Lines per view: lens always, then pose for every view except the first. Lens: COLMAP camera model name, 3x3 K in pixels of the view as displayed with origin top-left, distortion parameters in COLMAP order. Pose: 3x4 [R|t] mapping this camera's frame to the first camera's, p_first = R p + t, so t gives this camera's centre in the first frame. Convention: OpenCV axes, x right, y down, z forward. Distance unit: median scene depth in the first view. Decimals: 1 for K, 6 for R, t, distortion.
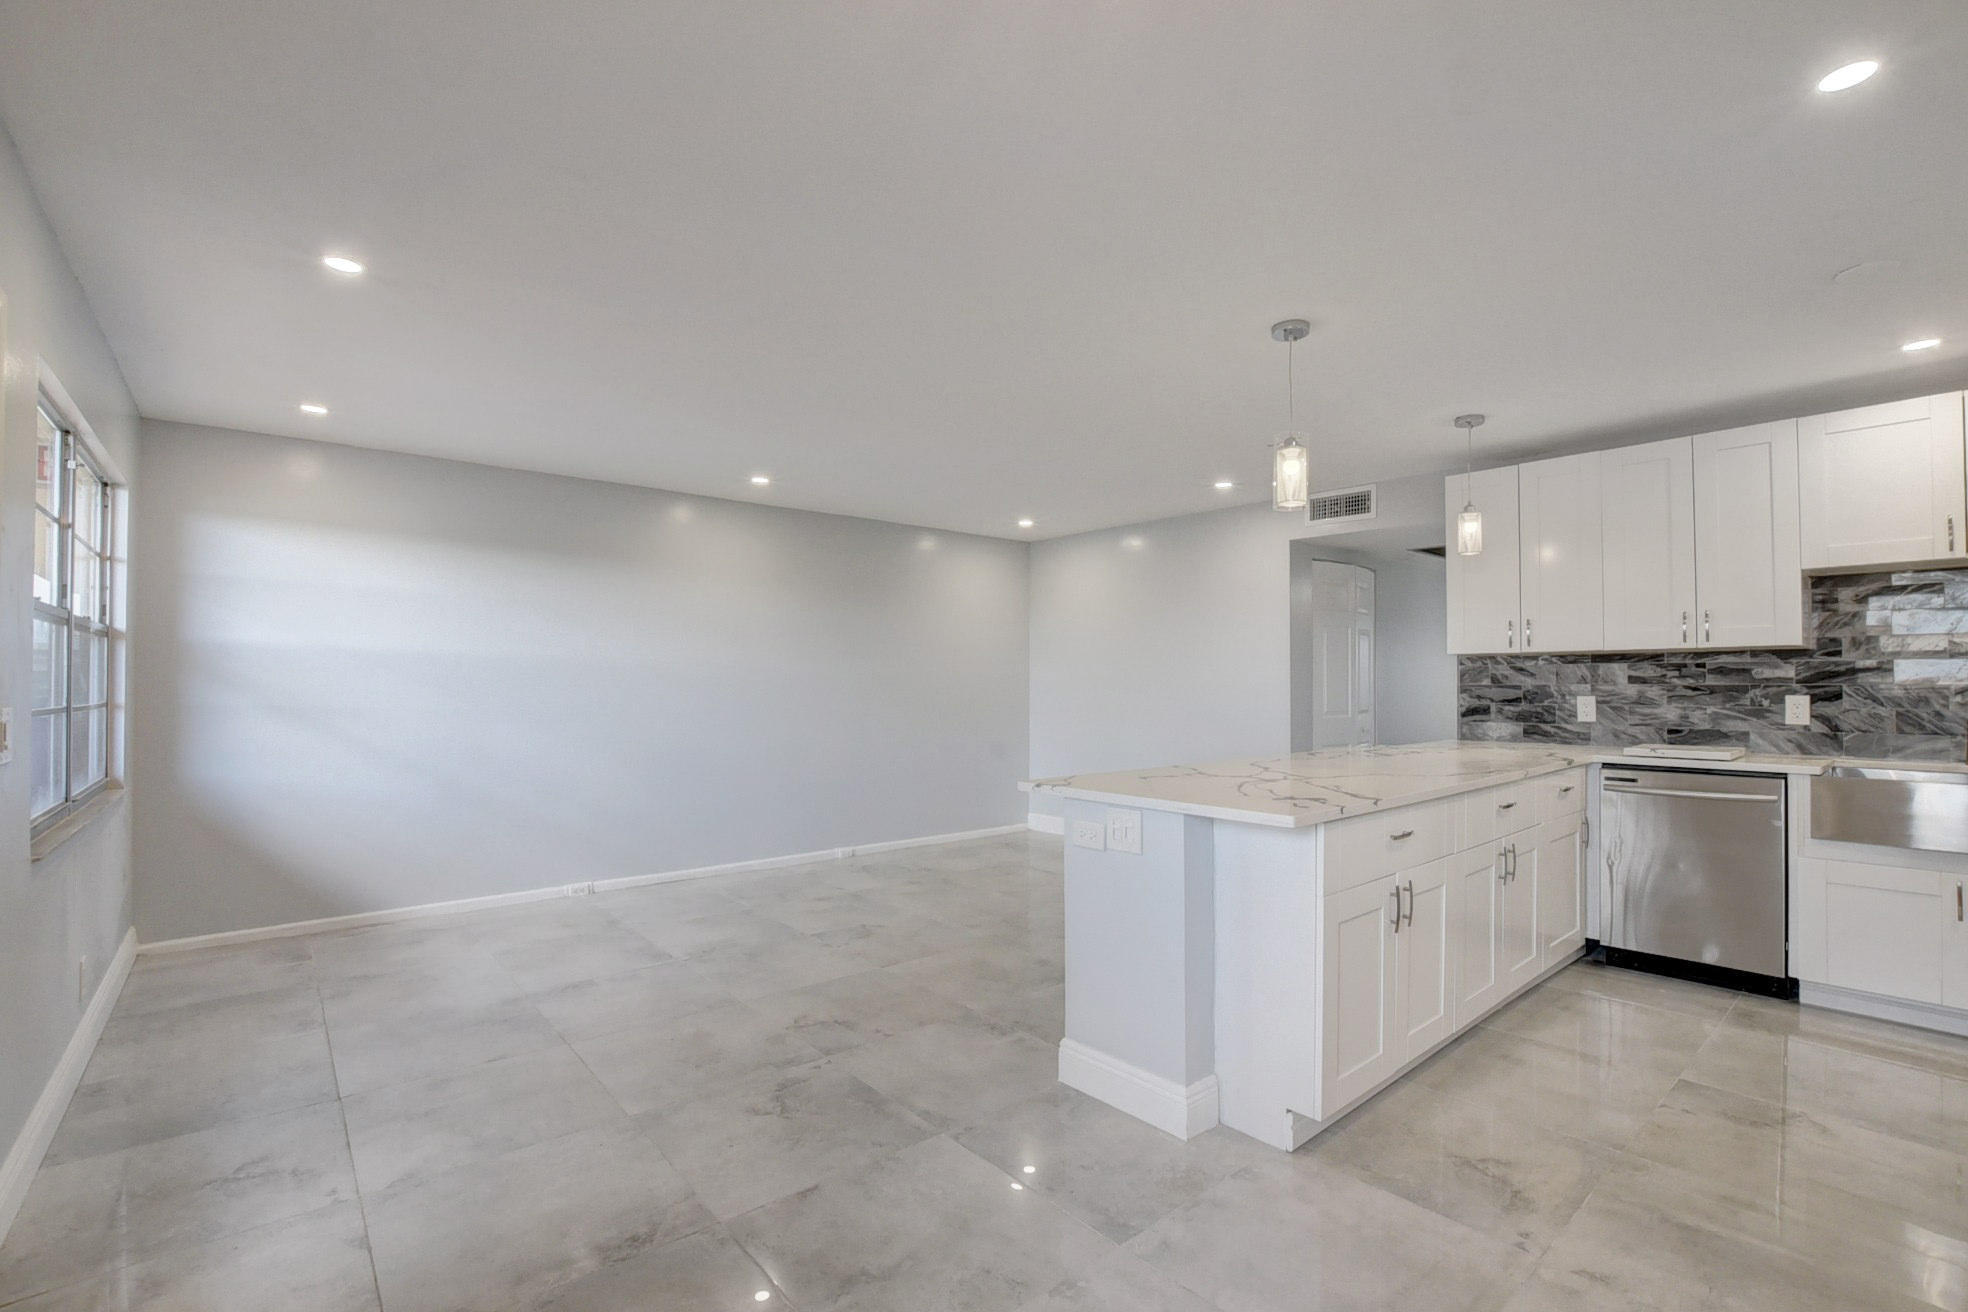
lens RADIAL K [[865.8, 0, 992.4], [0, 865.8, 669.8], [0, 0, 1]] dist [-0.038499, 0.006013]
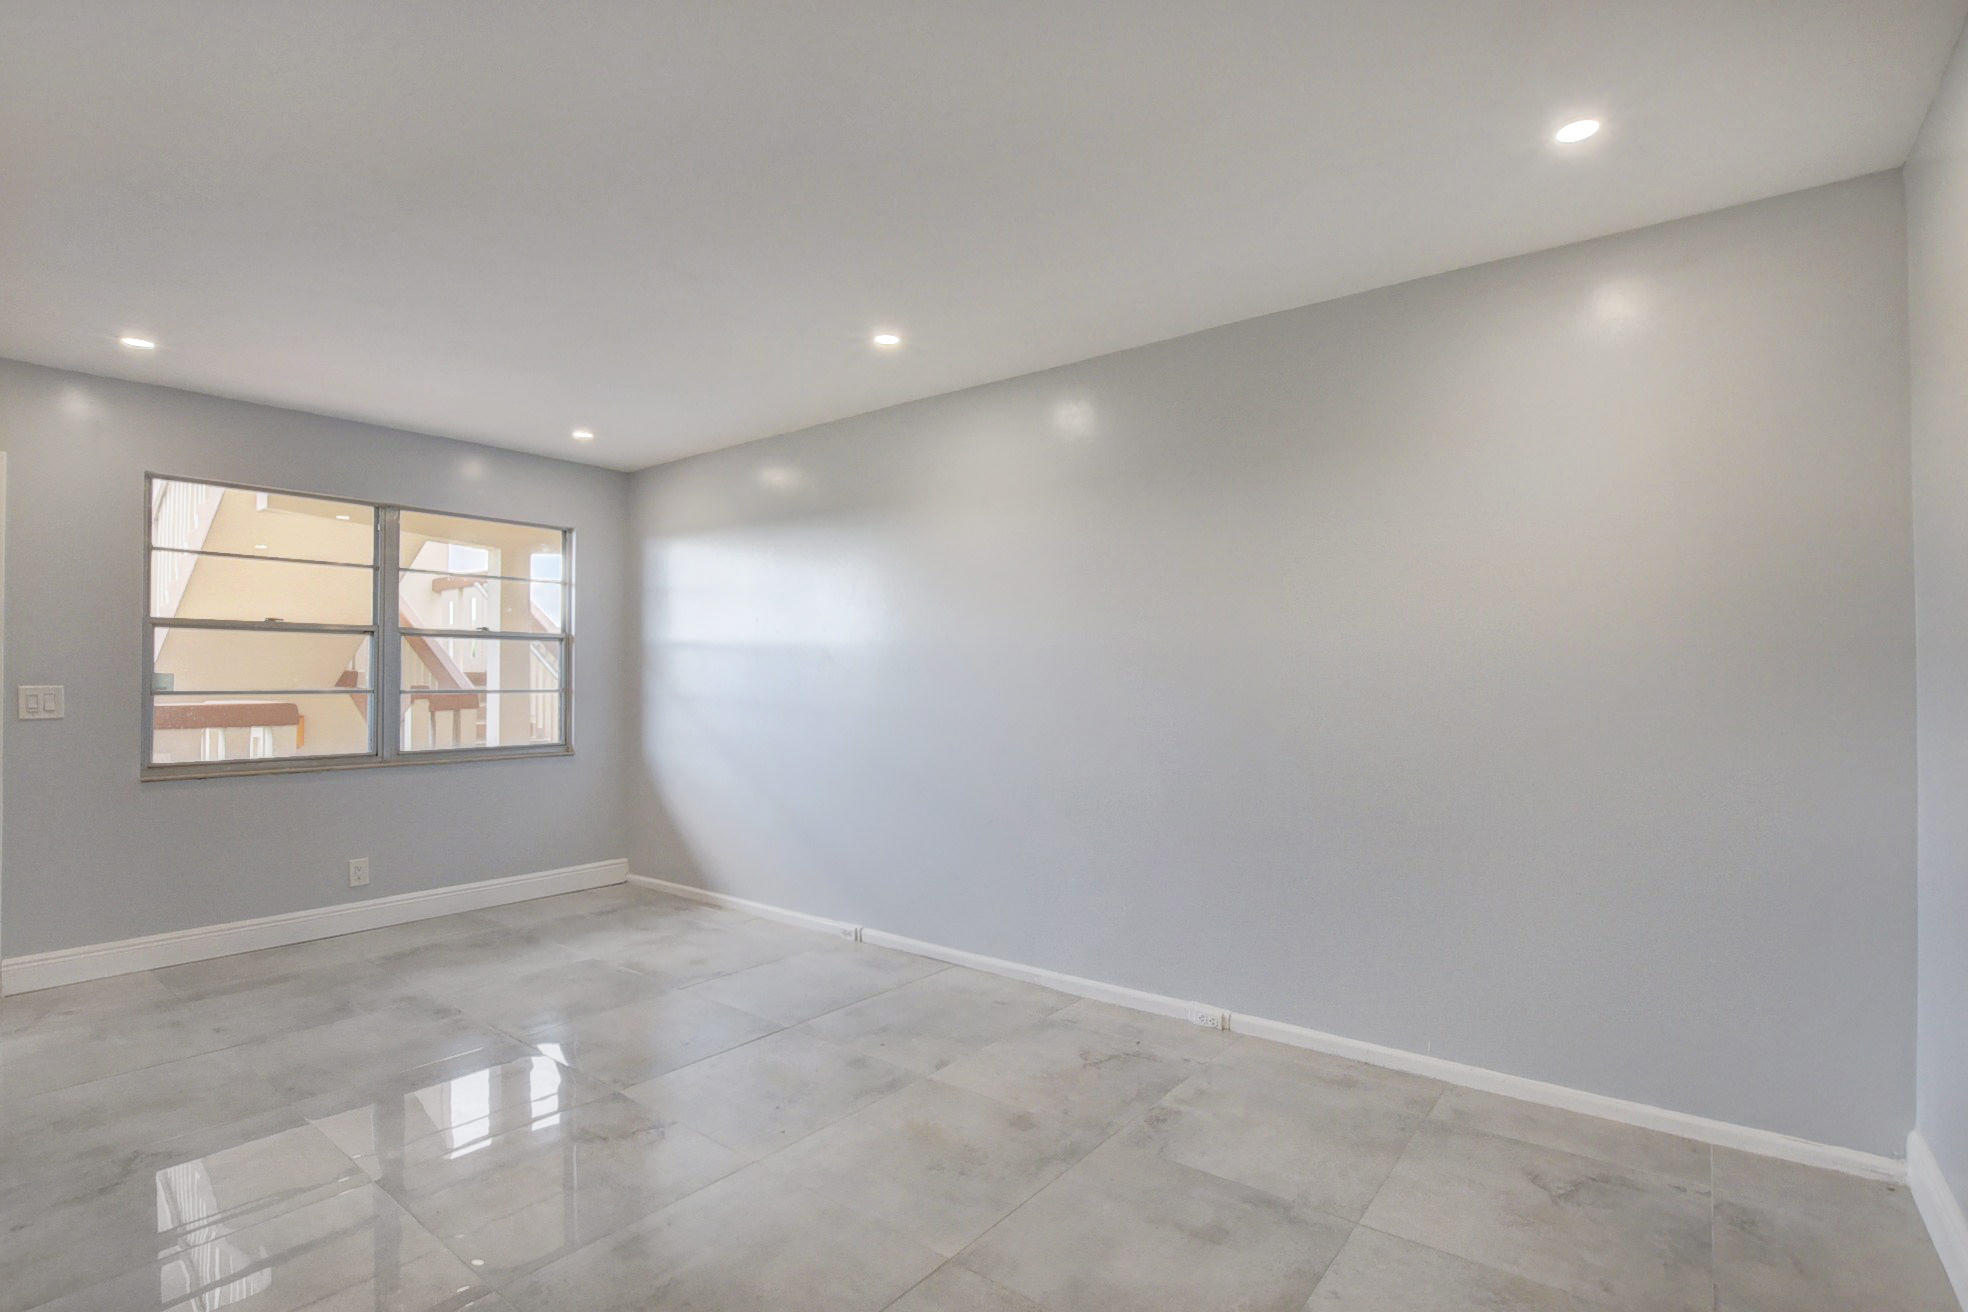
lens RADIAL K [[930.1, 0, 986.1], [0, 930.1, 665.5], [0, 0, 1]] dist [-0.027895, 0.000209]
pose [[0.199885, -0.014193, -0.979717, 0.492364], [0.015259, 0.999819, -0.011371, 0.024565], [0.979701, -0.012677, 0.200065, 1.182922]]
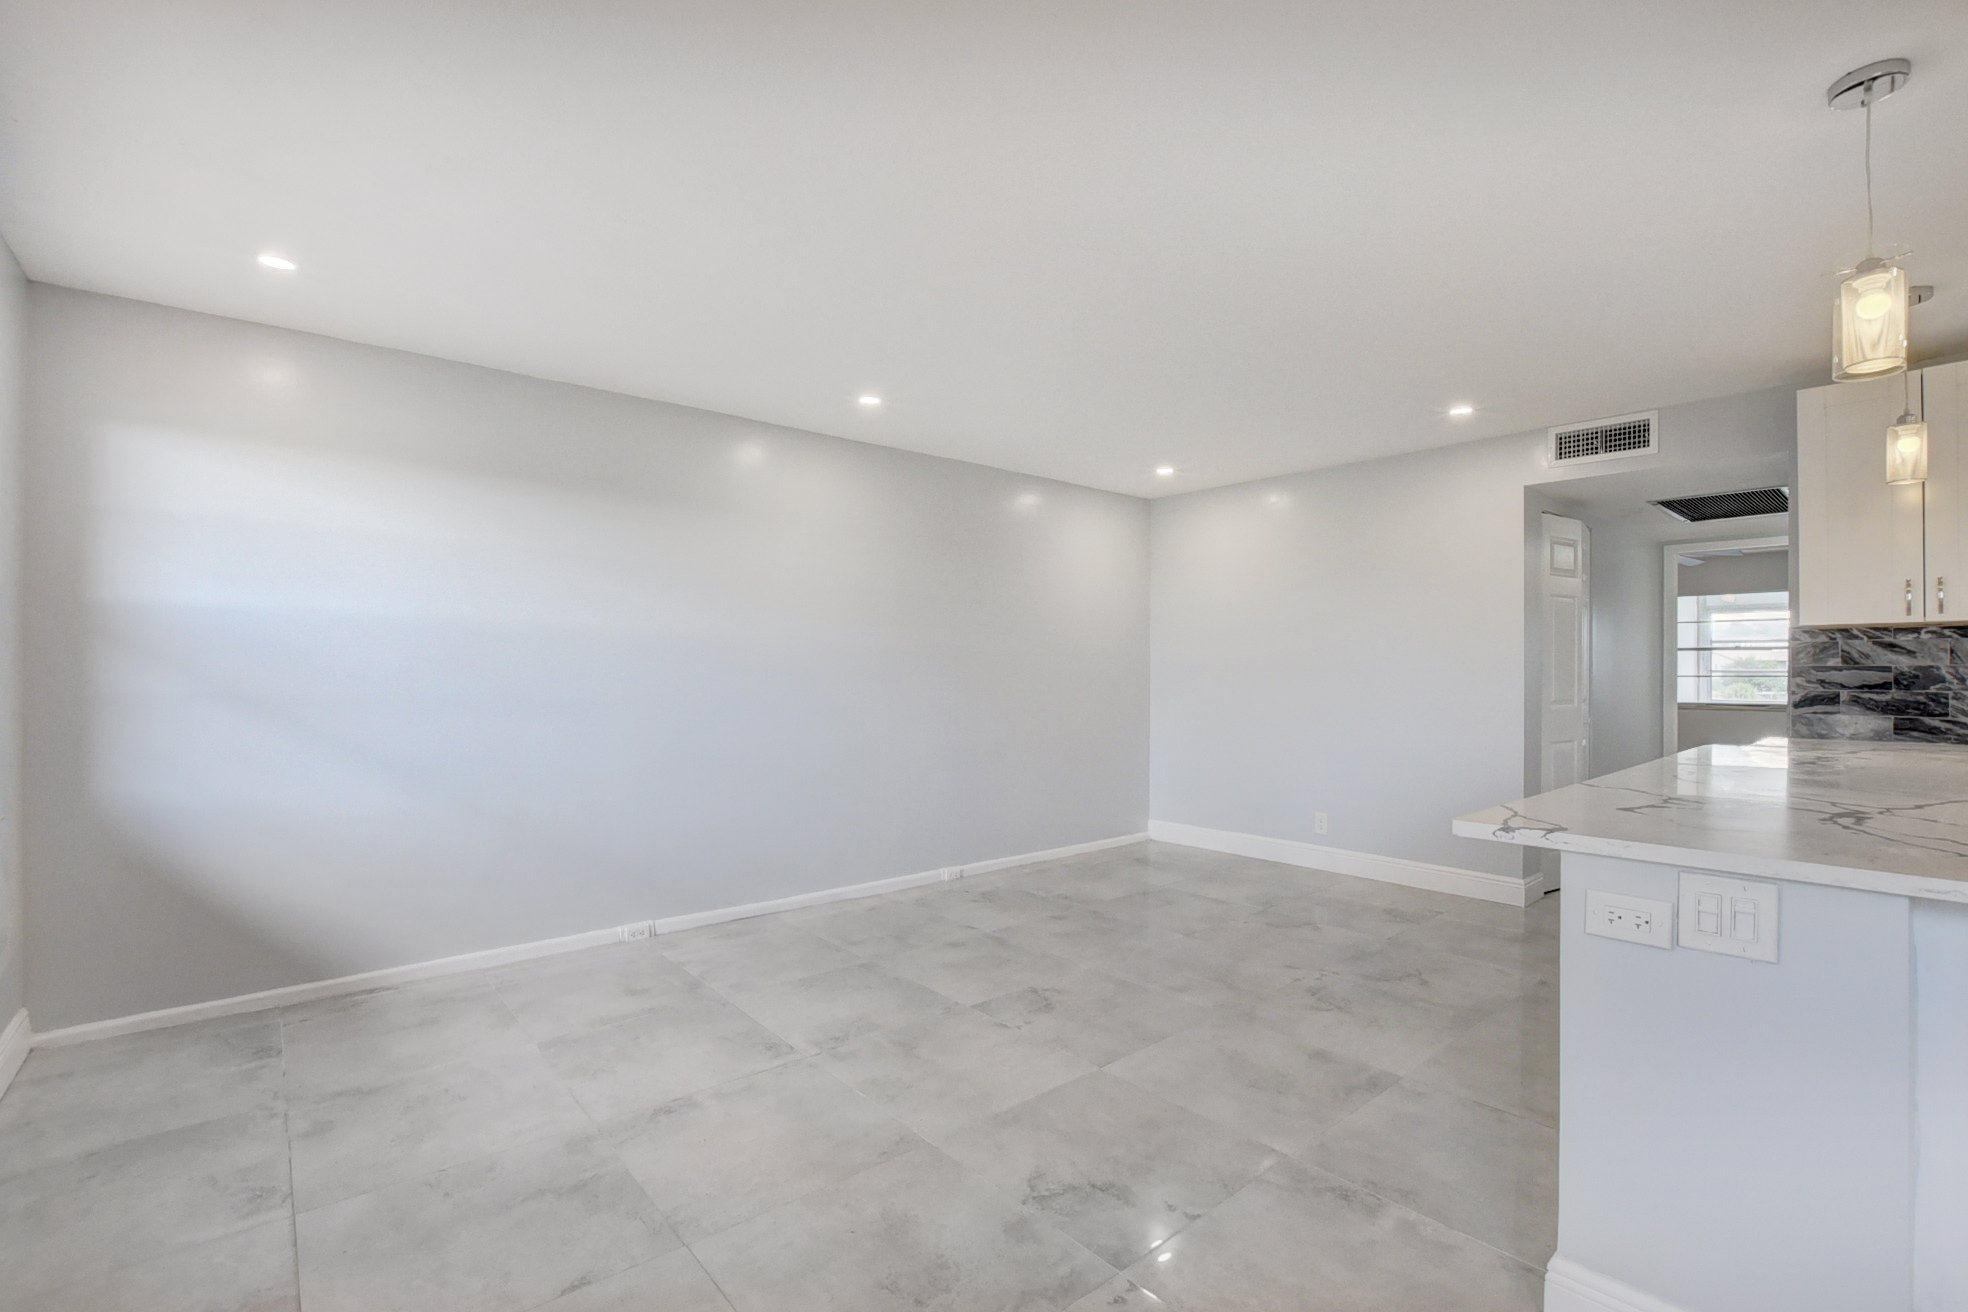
lens RADIAL K [[865.8, 0, 992.4], [0, 865.8, 669.8], [0, 0, 1]] dist [-0.038499, 0.006013]
pose [[1.000000, 0.000094, -0.000183, -0.201446], [-0.000092, 0.999894, 0.014545, 0.011657], [0.000184, -0.014545, 0.999894, 0.286617]]
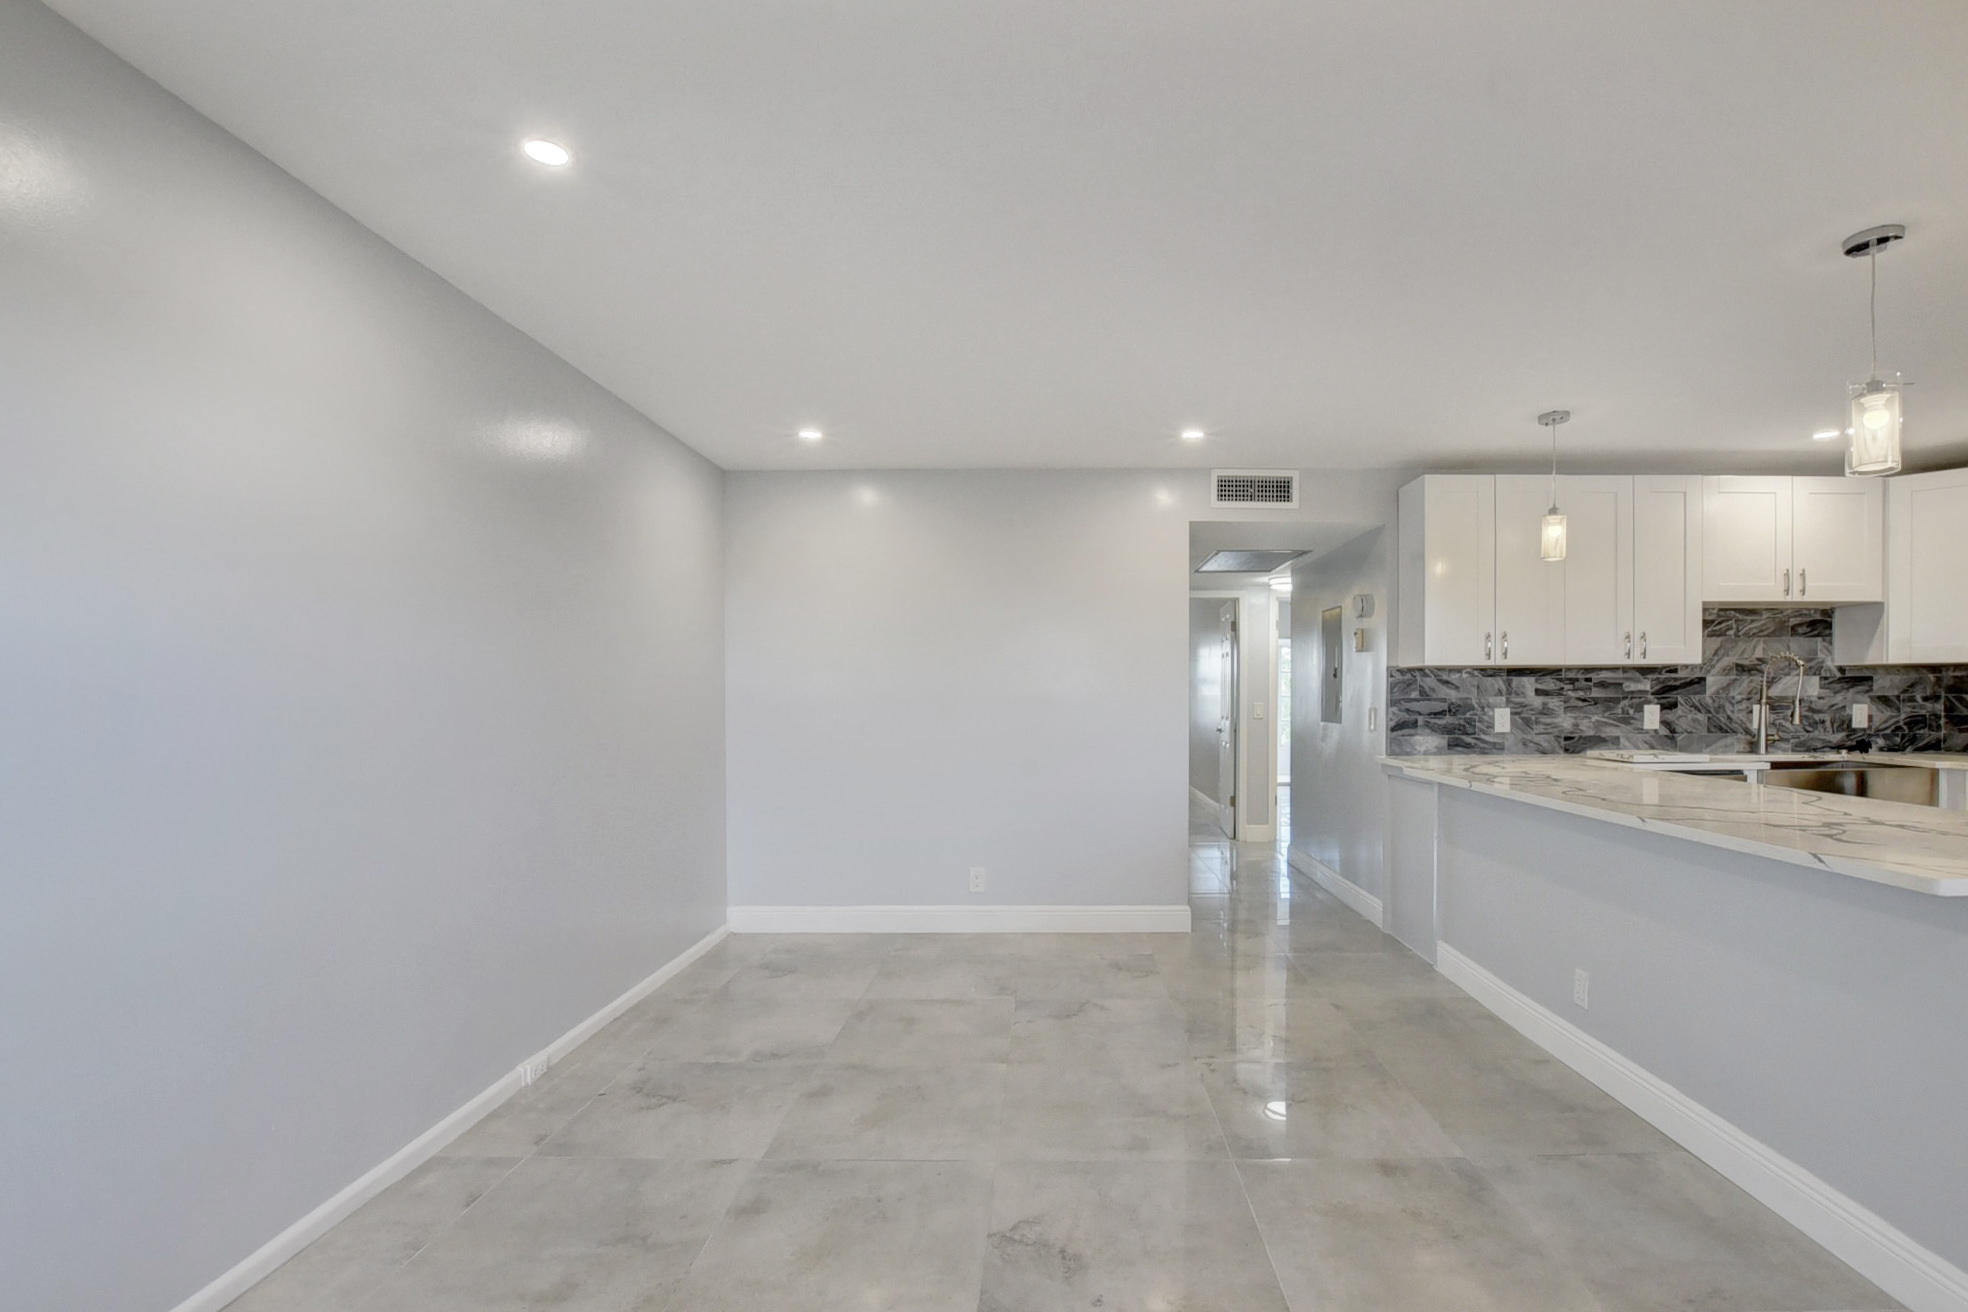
lens RADIAL K [[891.1, 0, 1050.9], [0, 891.1, 716.1], [0, 0, 1]] dist [-0.042492, 0.008206]
pose [[0.656259, -0.021817, 0.754220, -0.518025], [-0.005480, 0.999418, 0.033678, 0.007916], [-0.754516, -0.026234, 0.655758, 0.746983]]
